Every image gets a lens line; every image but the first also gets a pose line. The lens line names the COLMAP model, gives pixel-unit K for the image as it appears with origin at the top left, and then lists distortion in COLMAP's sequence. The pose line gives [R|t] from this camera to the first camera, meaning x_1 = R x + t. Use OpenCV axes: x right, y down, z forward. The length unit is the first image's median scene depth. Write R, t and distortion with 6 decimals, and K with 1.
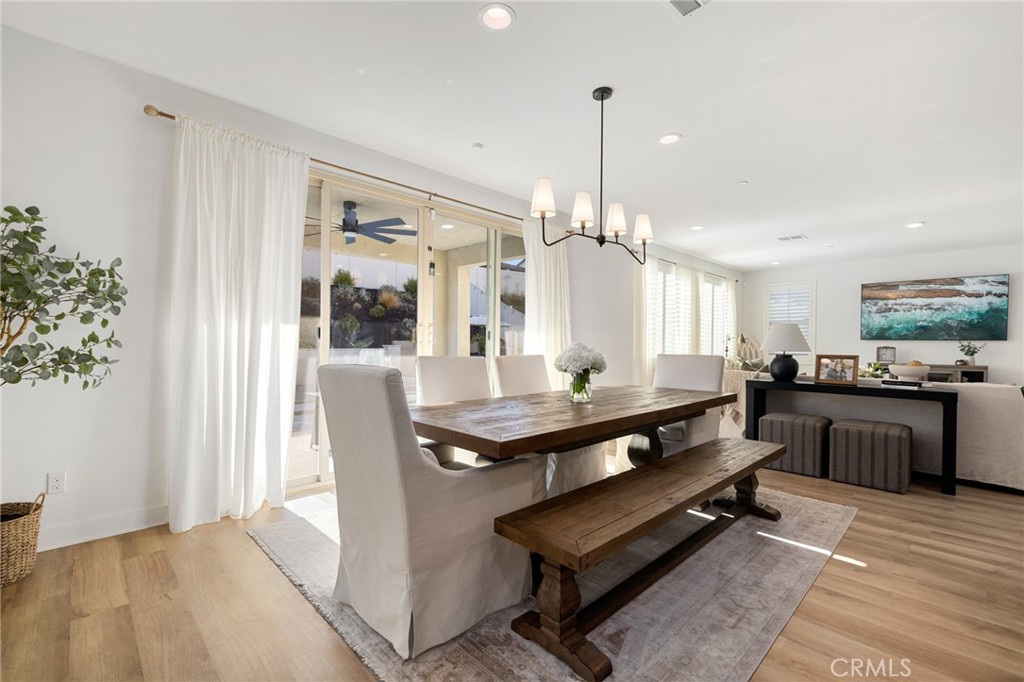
lens RADIAL K [[440.7, 0, 520.1], [0, 440.7, 355.2], [0, 0, 1]] dist [0.002714, -0.001050]
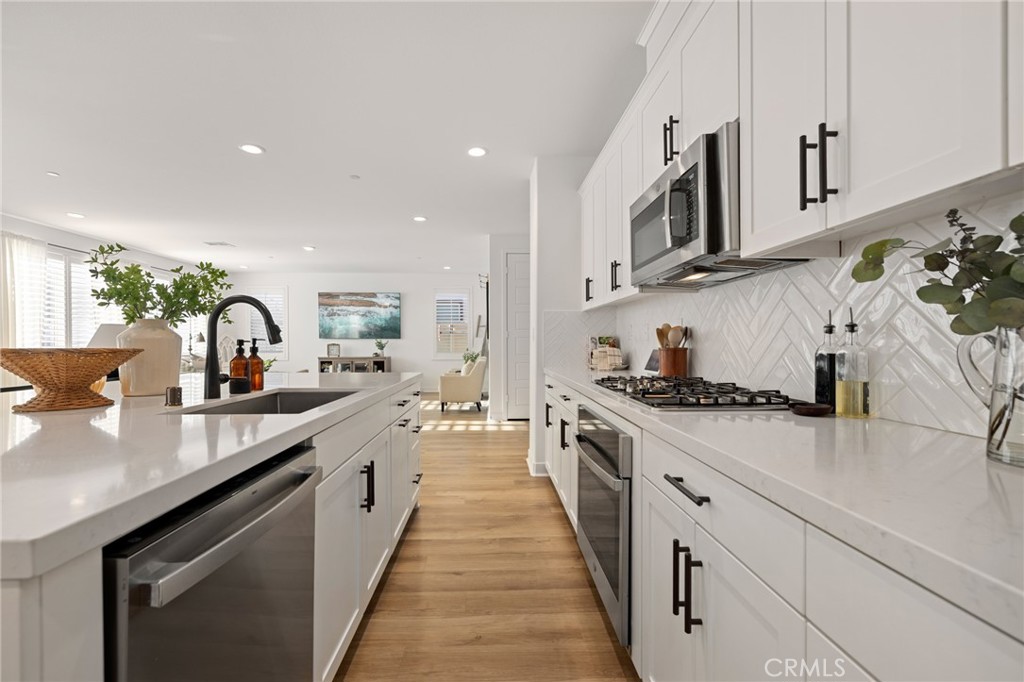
lens RADIAL K [[431.5, 0, 504.8], [0, 431.5, 341.4], [0, 0, 1]] dist [0.003240, -0.000020]
pose [[0.674239, -0.007042, 0.738479, 0.450402], [0.025758, 0.999570, -0.013986, 0.006662], [-0.738064, 0.028451, 0.674131, -0.323649]]
